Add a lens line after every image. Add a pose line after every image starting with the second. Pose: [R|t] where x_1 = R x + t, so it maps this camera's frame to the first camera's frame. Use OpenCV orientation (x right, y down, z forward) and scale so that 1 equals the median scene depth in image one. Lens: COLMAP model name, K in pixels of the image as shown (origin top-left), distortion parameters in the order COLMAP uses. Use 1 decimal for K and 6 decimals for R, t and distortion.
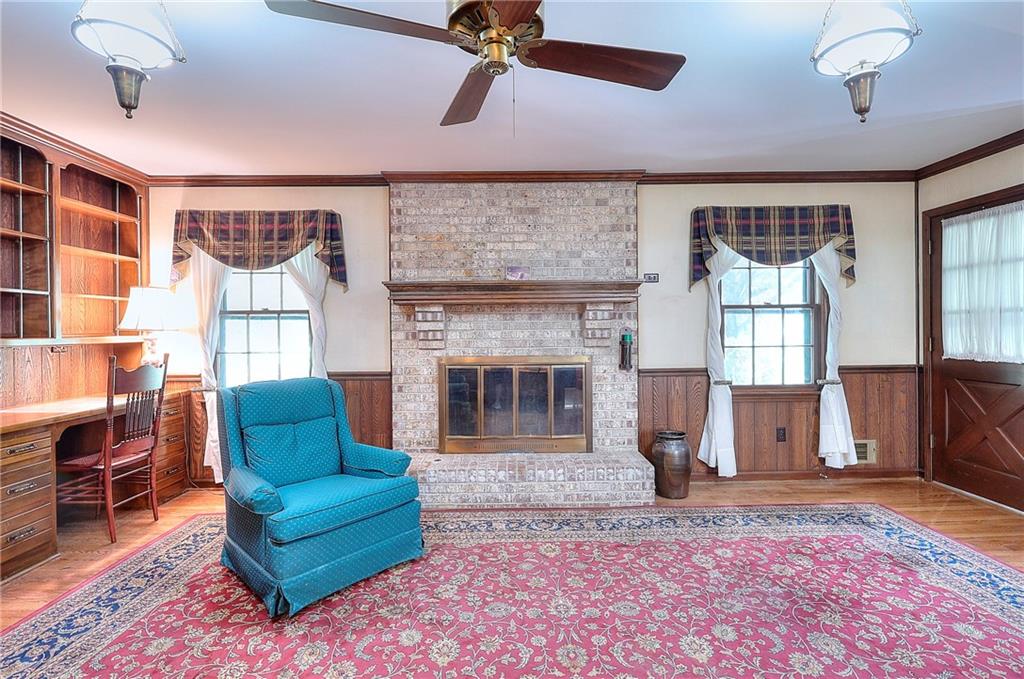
lens RADIAL K [[485.2, 0, 517.6], [0, 485.2, 336.8], [0, 0, 1]] dist [-0.000767, -0.000095]
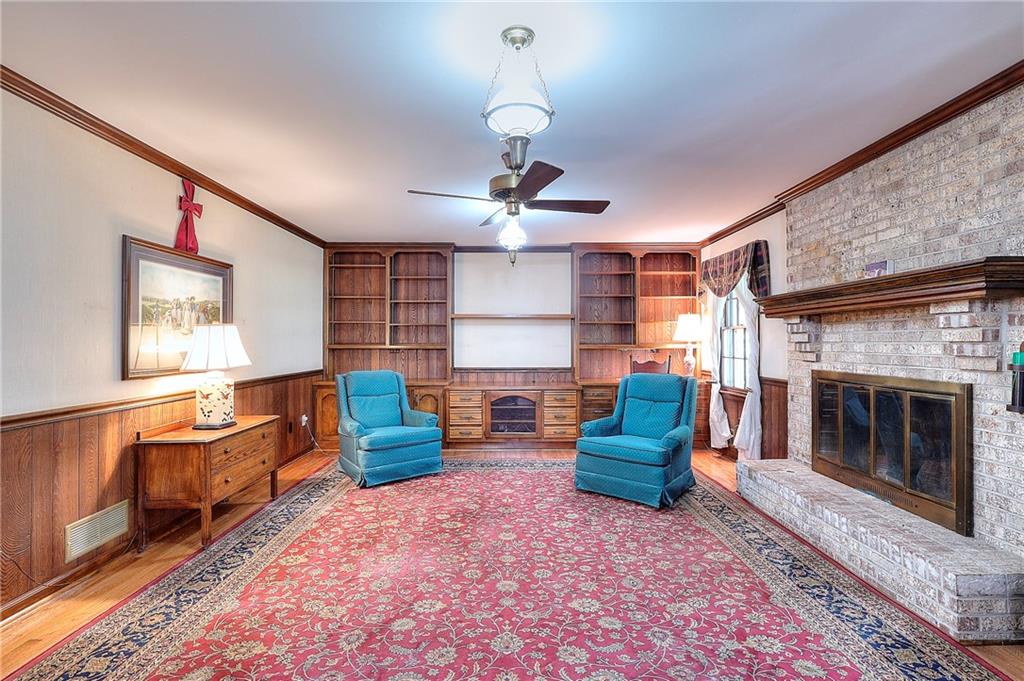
lens RADIAL K [[485.2, 0, 515.8], [0, 485.2, 339.3], [0, 0, 1]] dist [-0.000767, -0.000095]
pose [[-0.015741, 0.001780, -0.999875, 0.888615], [-0.012303, 0.999922, 0.001974, -0.014875], [0.999800, 0.012332, -0.015718, 0.467441]]
